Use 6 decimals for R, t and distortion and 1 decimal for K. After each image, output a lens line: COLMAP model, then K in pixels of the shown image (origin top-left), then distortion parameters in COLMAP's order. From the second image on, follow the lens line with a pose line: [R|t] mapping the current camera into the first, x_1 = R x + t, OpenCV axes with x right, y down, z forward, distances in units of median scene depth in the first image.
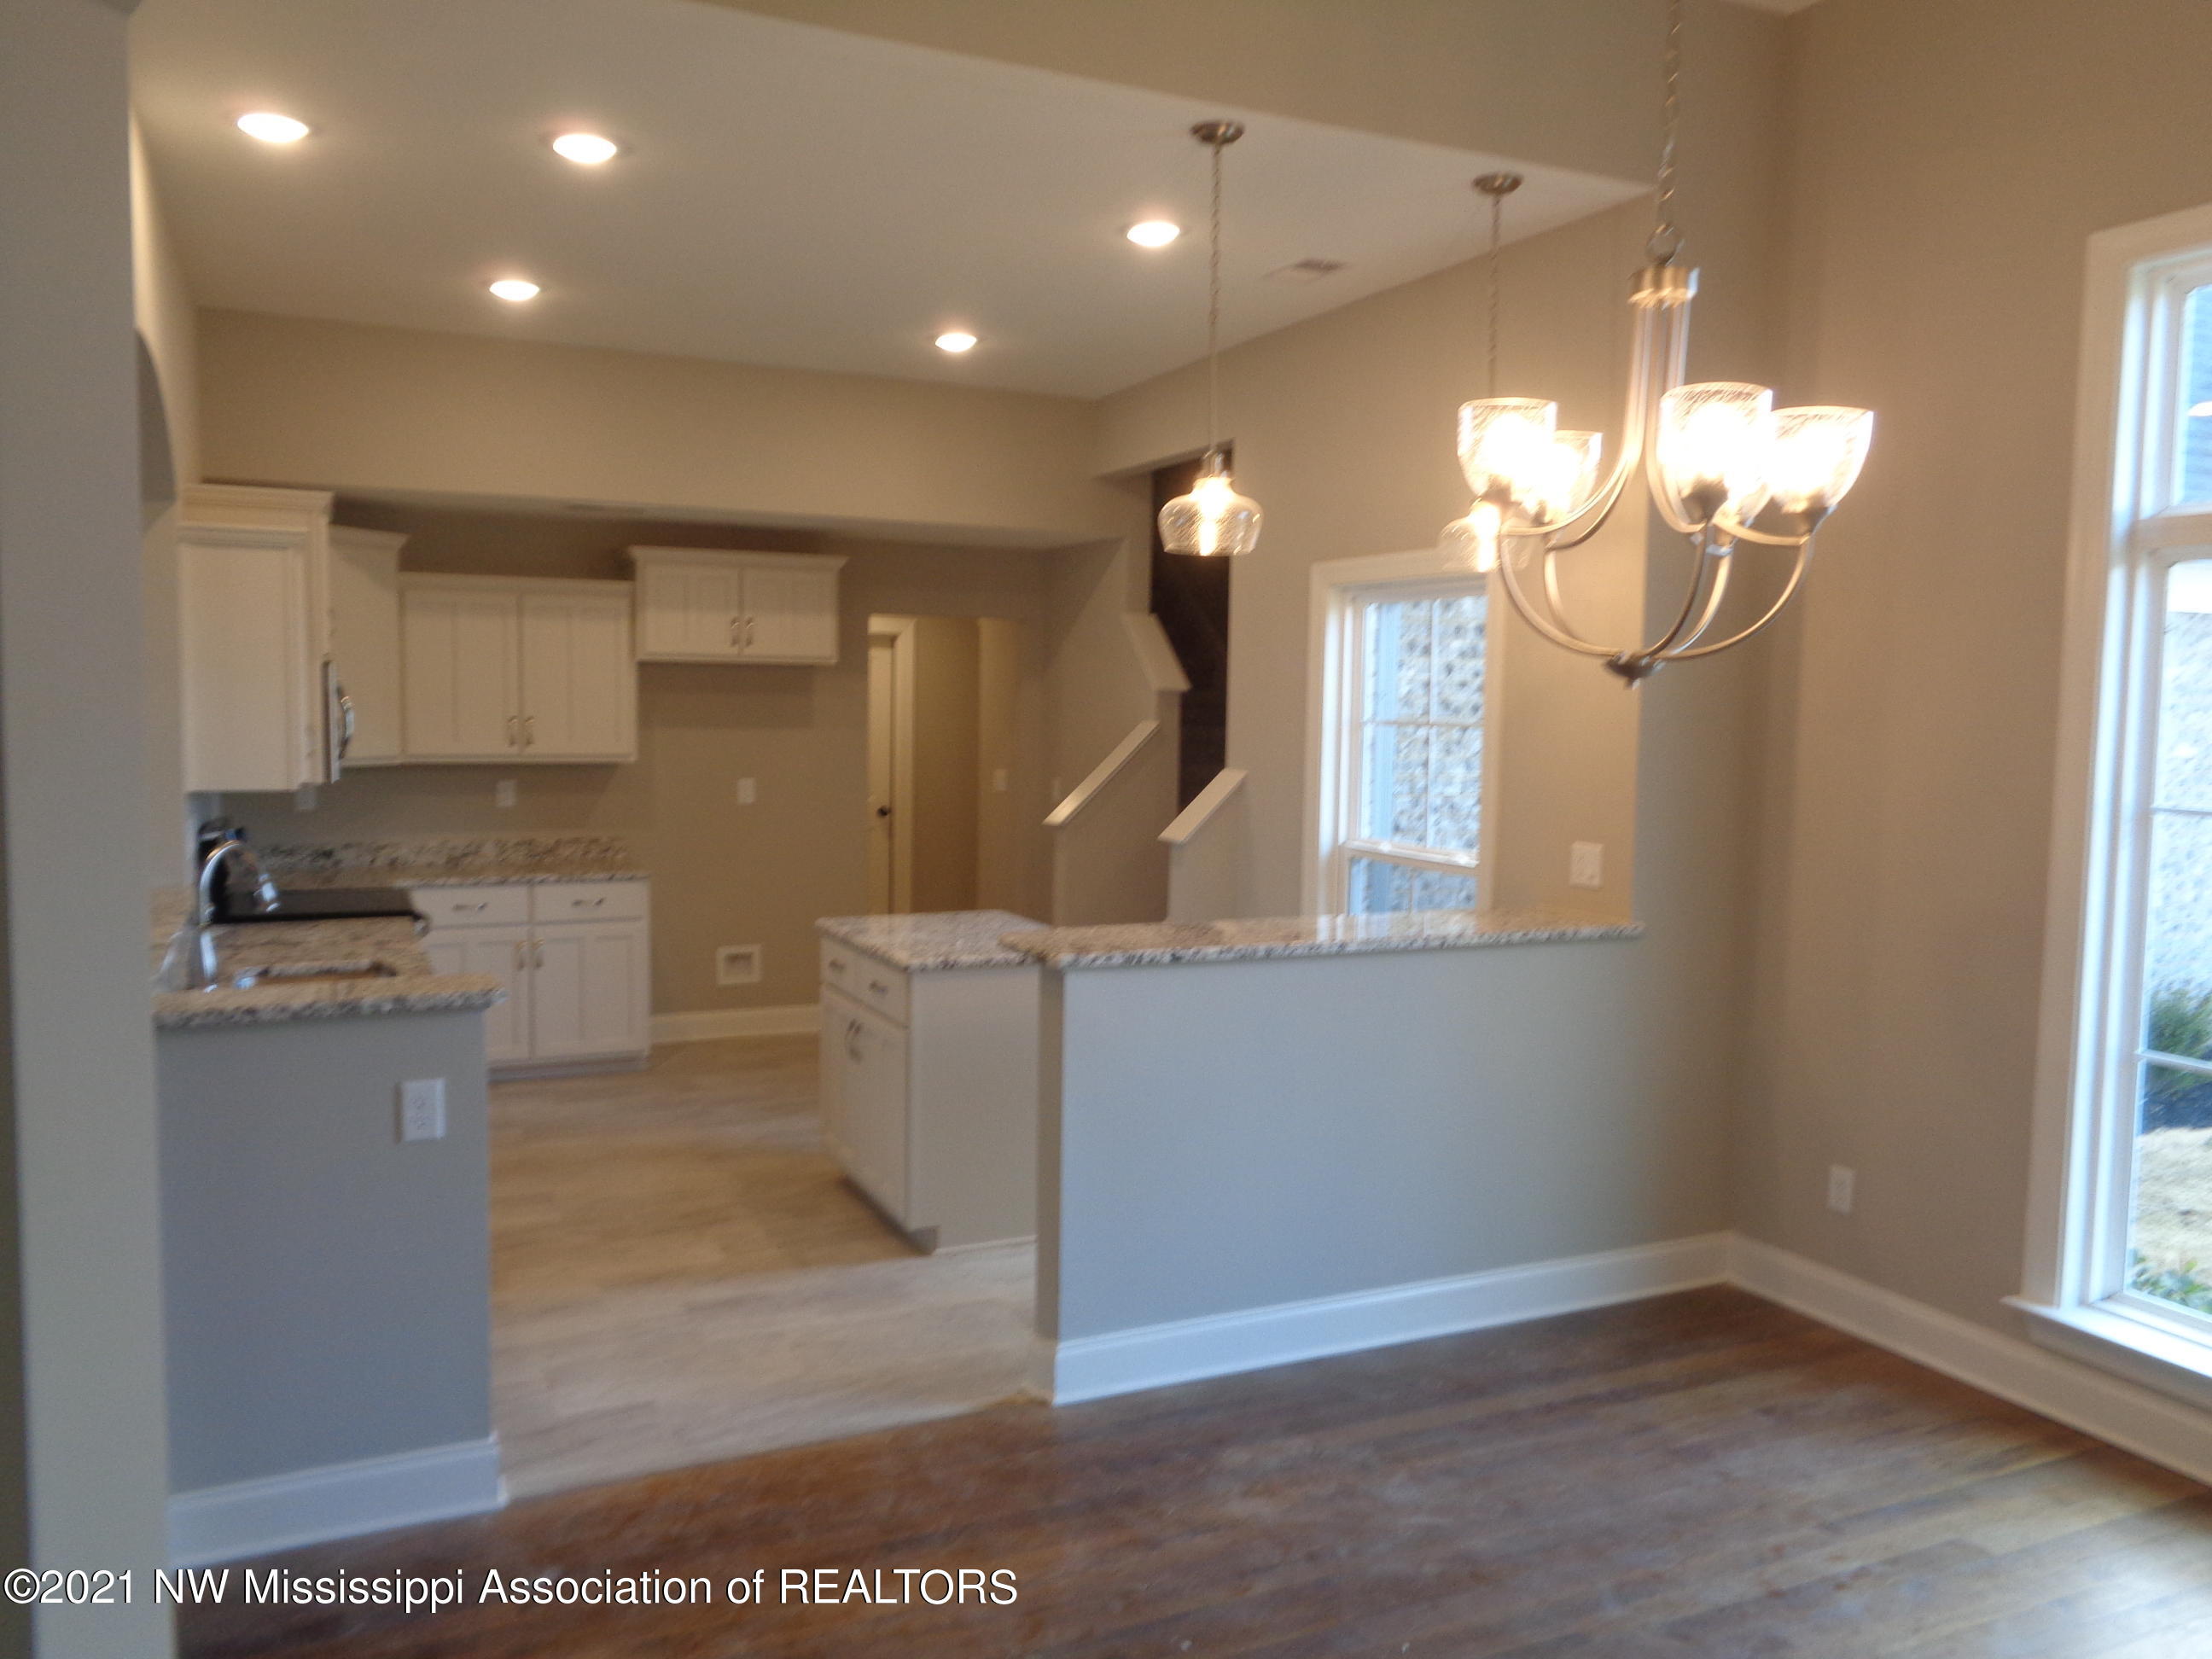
lens RADIAL K [[1665.2, 0, 1104.0], [0, 1665.2, 829.6], [0, 0, 1]] dist [0.004147, 0.002147]
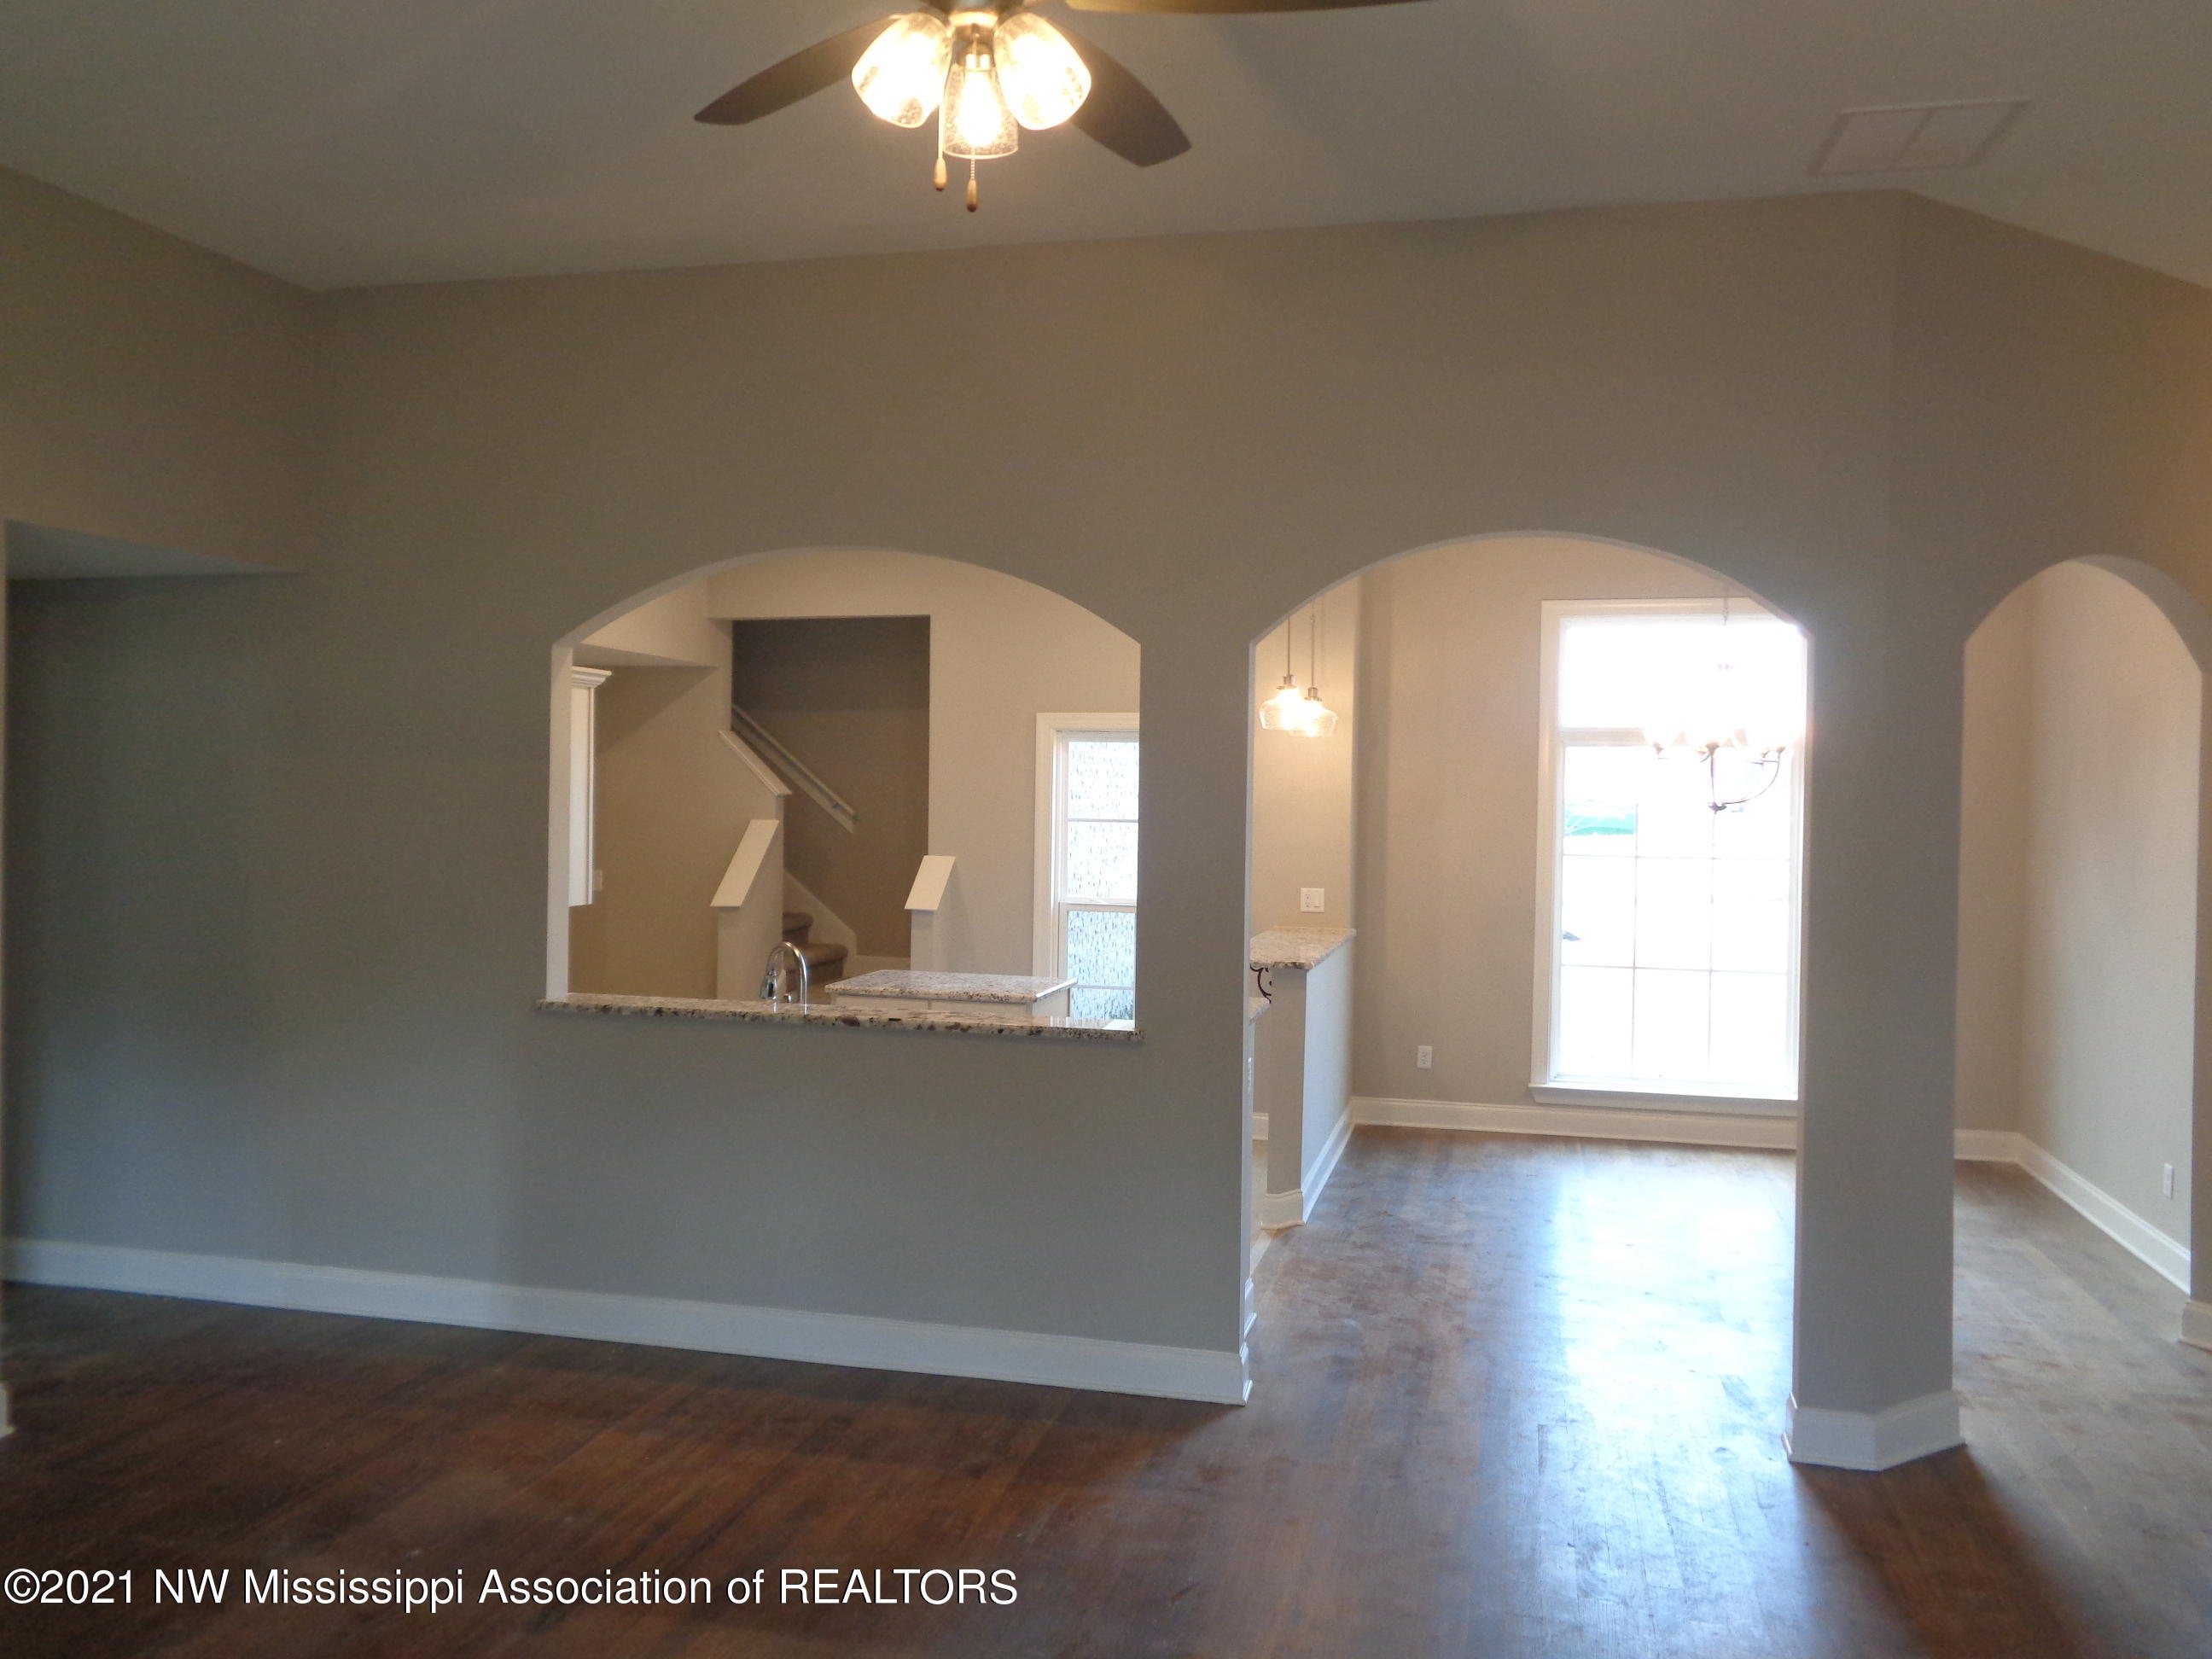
lens RADIAL K [[1665.2, 0, 1105.8], [0, 1665.2, 827.3], [0, 0, 1]] dist [0.004147, 0.002147]
pose [[0.631270, -0.023702, 0.775201, -0.811834], [0.058616, 0.998132, -0.017215, -0.025197], [-0.773345, 0.056307, 0.631481, 0.027576]]
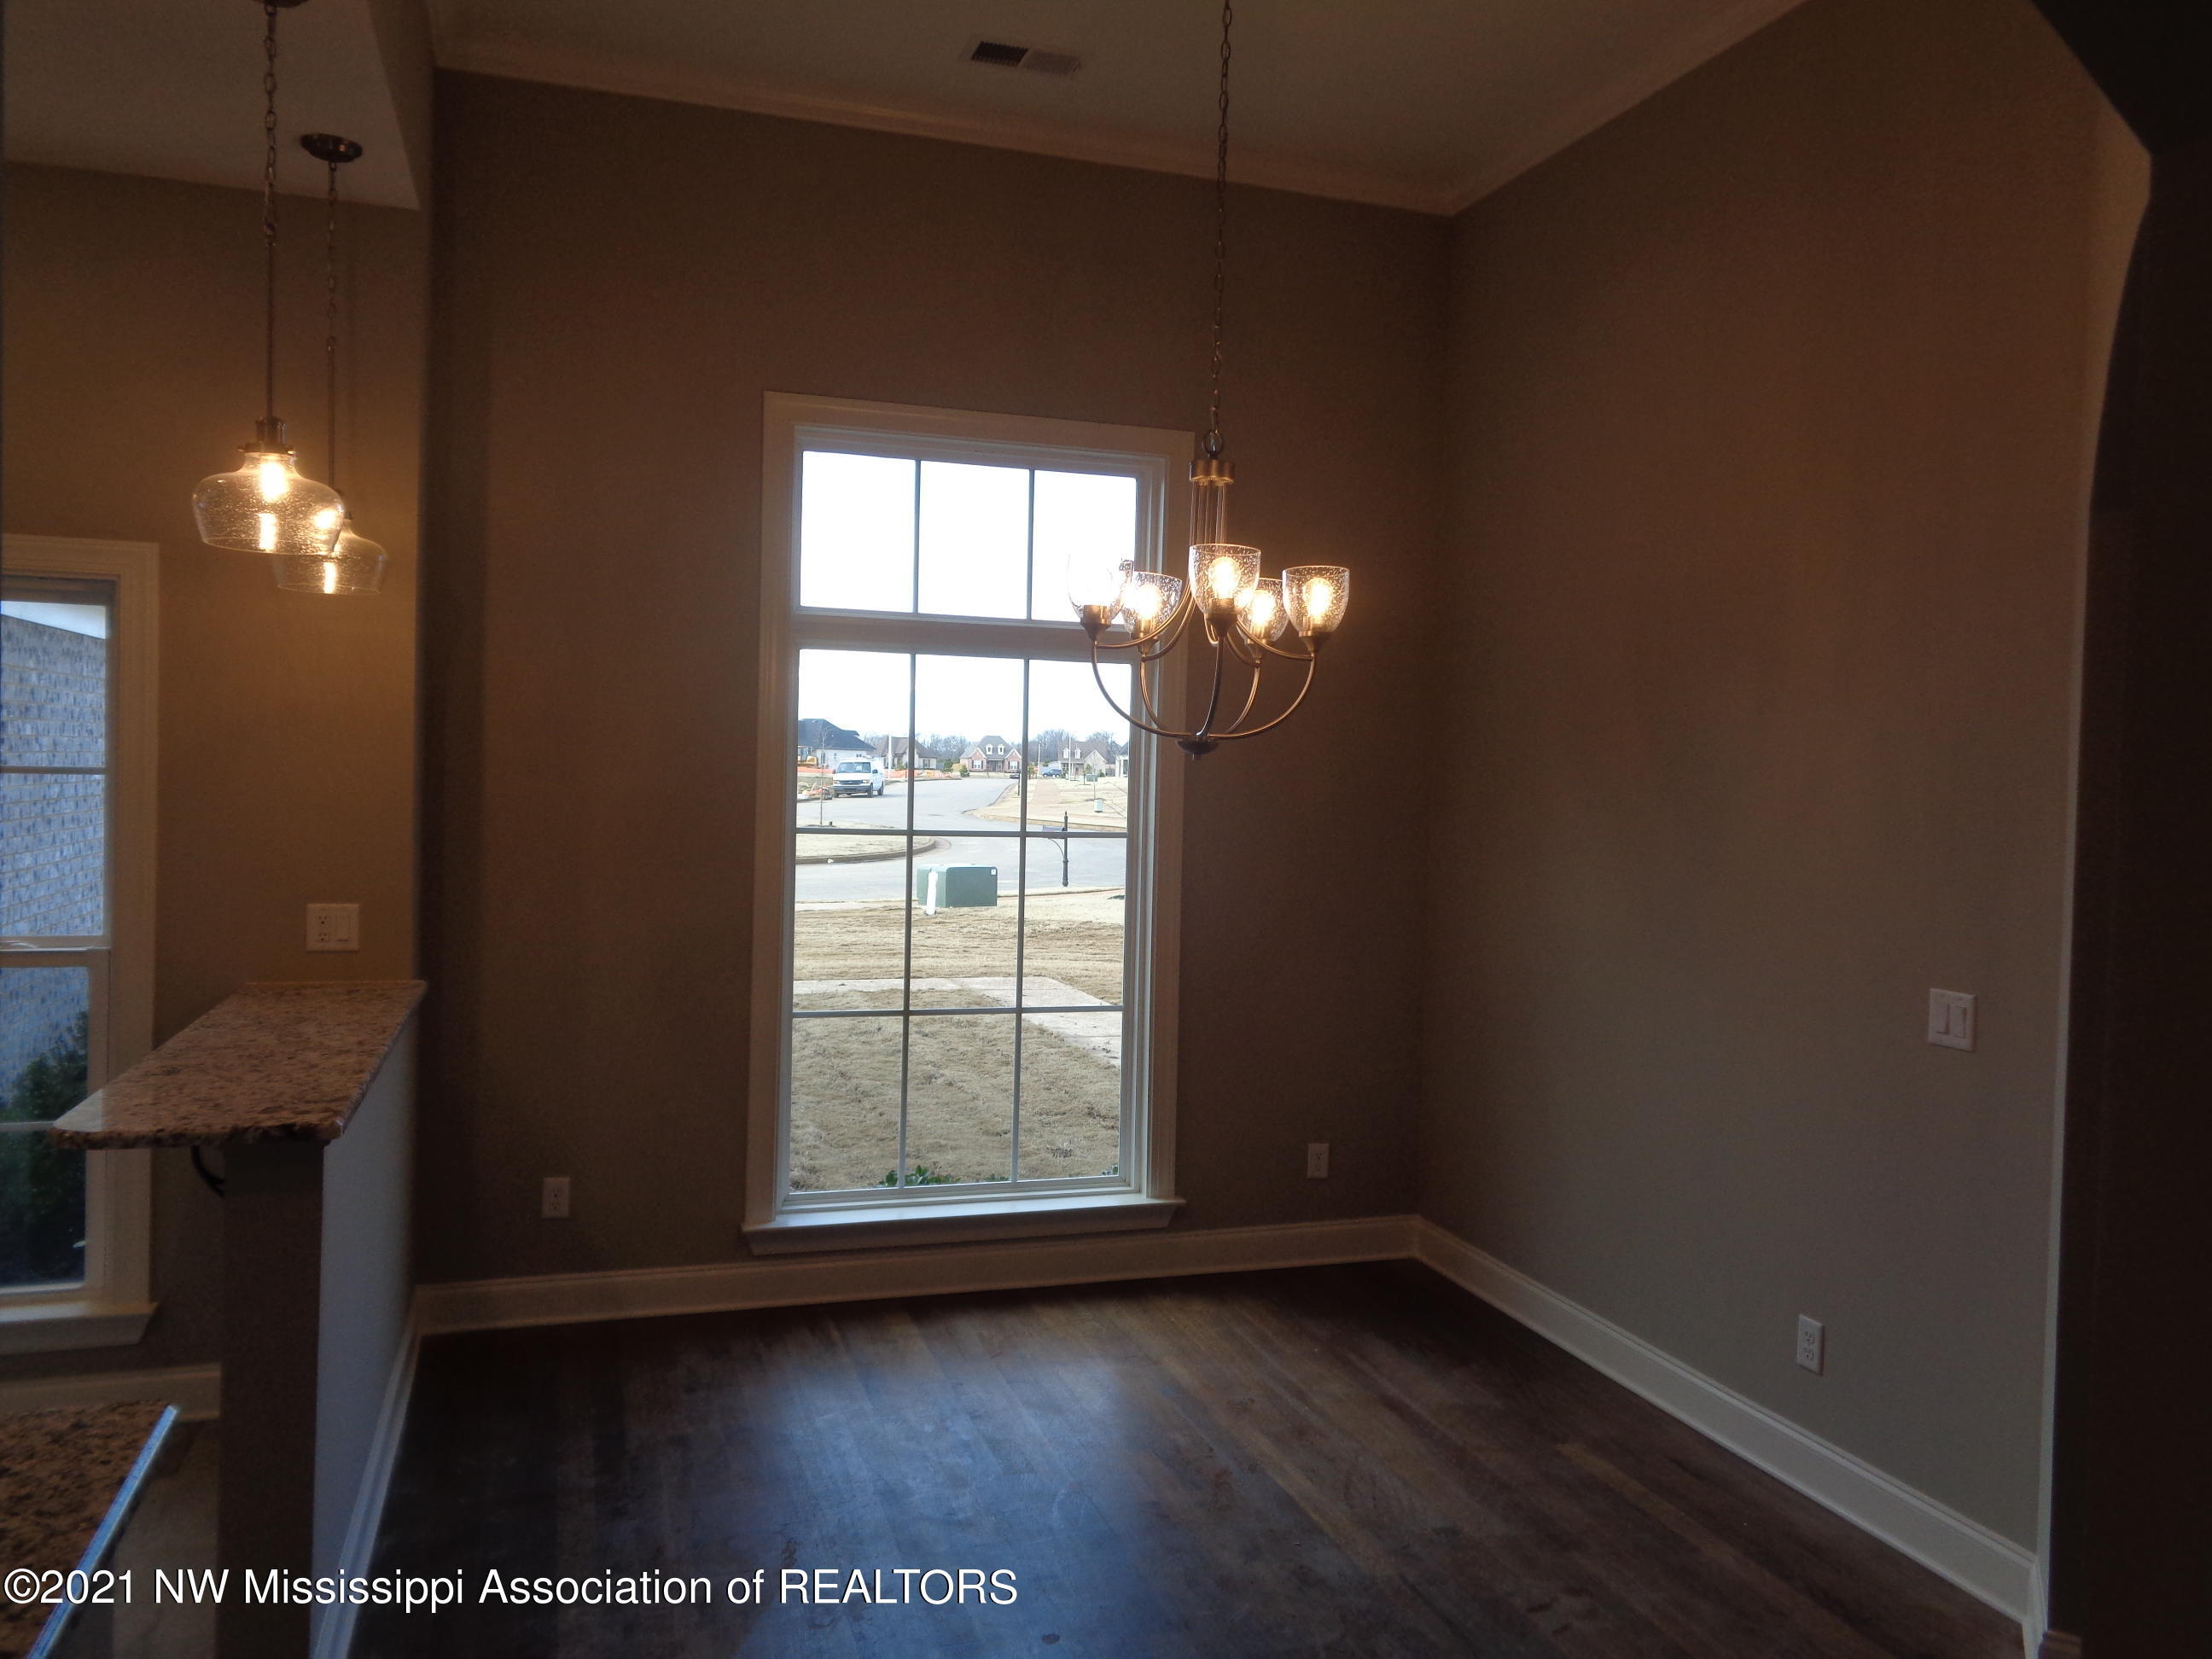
lens RADIAL K [[1665.2, 0, 1110.6], [0, 1665.2, 820.6], [0, 0, 1]] dist [0.004147, 0.002147]
pose [[0.119883, -0.046584, 0.991694, -0.360126], [0.053432, 0.997754, 0.040410, -0.032615], [-0.991349, 0.048144, 0.122103, 0.313441]]
